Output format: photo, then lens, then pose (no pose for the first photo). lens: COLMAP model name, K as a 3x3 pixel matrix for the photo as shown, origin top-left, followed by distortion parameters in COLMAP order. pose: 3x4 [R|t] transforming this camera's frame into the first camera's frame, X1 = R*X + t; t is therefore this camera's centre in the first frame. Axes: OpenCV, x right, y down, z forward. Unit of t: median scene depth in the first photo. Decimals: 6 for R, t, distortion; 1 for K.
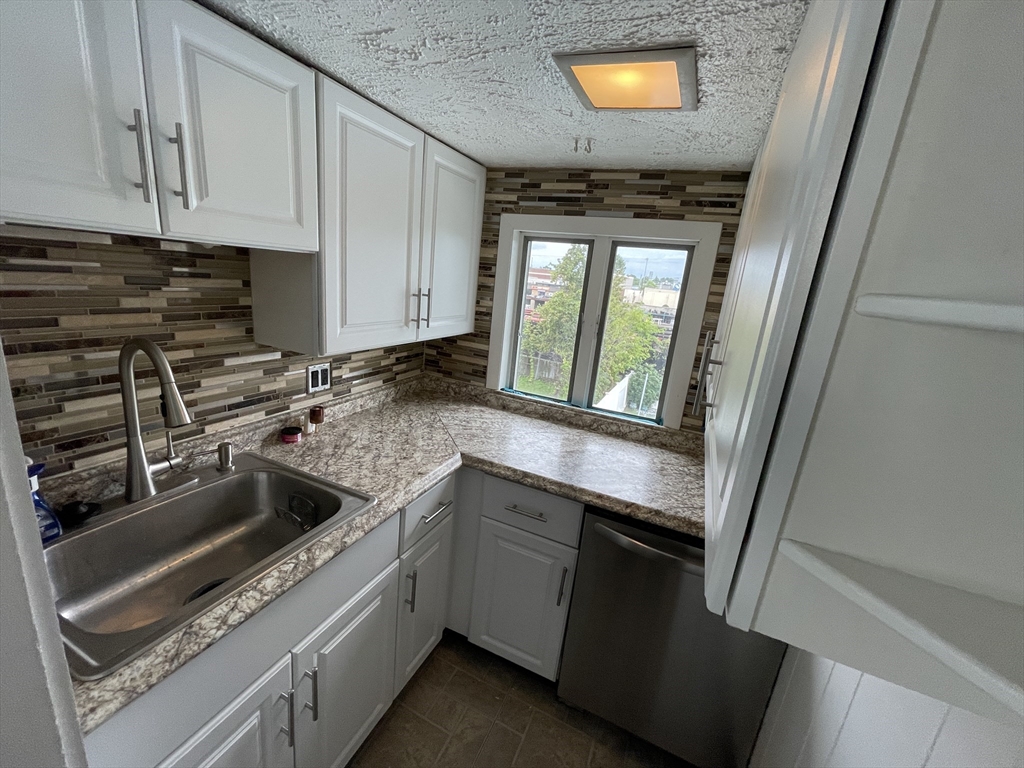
lens RADIAL K [[416.6, 0, 509.2], [0, 416.6, 380.0], [0, 0, 1]] dist [-0.001634, 0.000212]
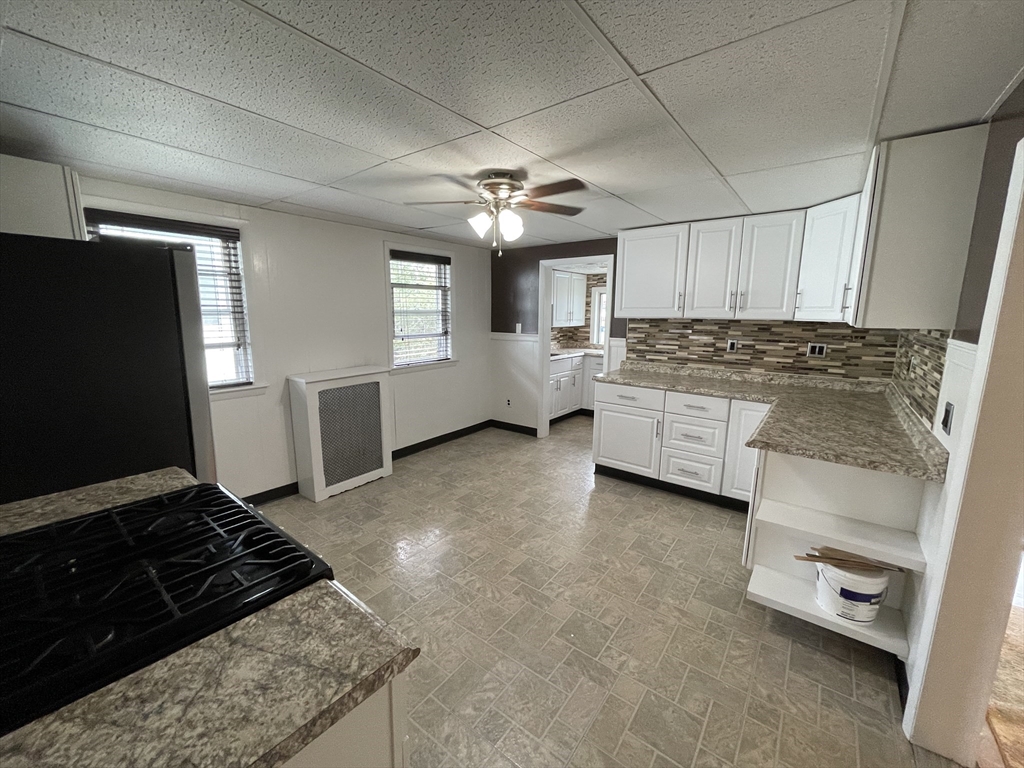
lens RADIAL K [[416.6, 0, 509.2], [0, 416.6, 380.0], [0, 0, 1]] dist [-0.001634, 0.000212]
pose [[0.969226, -0.050662, -0.240904, 0.119956], [0.028651, 0.995159, -0.094011, 0.709351], [0.244501, 0.084215, 0.965985, -2.621528]]
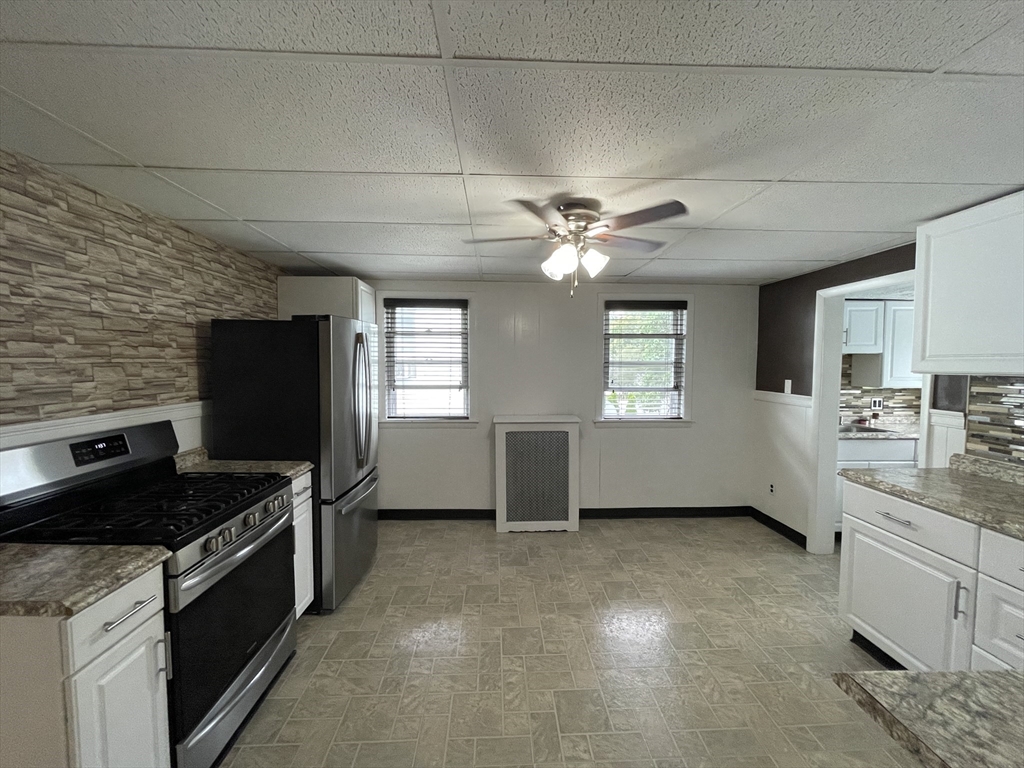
lens RADIAL K [[416.6, 0, 509.2], [0, 416.6, 380.0], [0, 0, 1]] dist [-0.001634, 0.000212]
pose [[0.443304, -0.050906, -0.894925, 0.763574], [-0.182157, 0.972437, -0.145548, 0.602007], [0.877667, 0.227539, 0.421813, -1.919324]]
